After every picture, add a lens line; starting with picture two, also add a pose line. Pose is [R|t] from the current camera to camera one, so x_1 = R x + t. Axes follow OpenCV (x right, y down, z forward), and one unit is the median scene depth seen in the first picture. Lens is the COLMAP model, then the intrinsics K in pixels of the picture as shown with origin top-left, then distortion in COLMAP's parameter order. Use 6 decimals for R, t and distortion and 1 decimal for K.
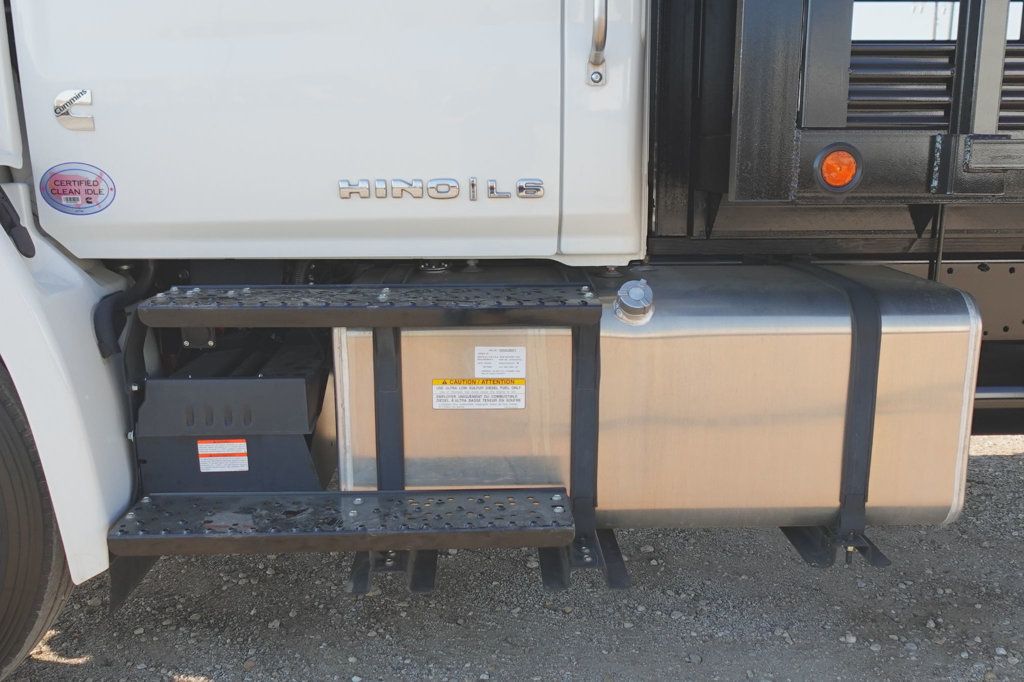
lens RADIAL K [[932.8, 0, 512.0], [0, 932.8, 341.0], [0, 0, 1]] dist [0.000454, 0.003348]
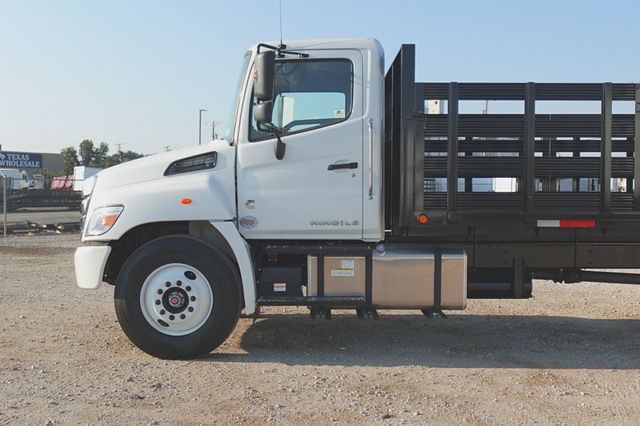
lens RADIAL K [[651.9, 0, 320.0], [0, 651.9, 213.0], [0, 0, 1]] dist [0.015944, 0.015810]
pose [[0.999214, 0.006850, -0.039050, -0.024987], [-0.013008, 0.987078, -0.159711, 0.258876], [0.037451, 0.160093, 0.986391, -1.870330]]
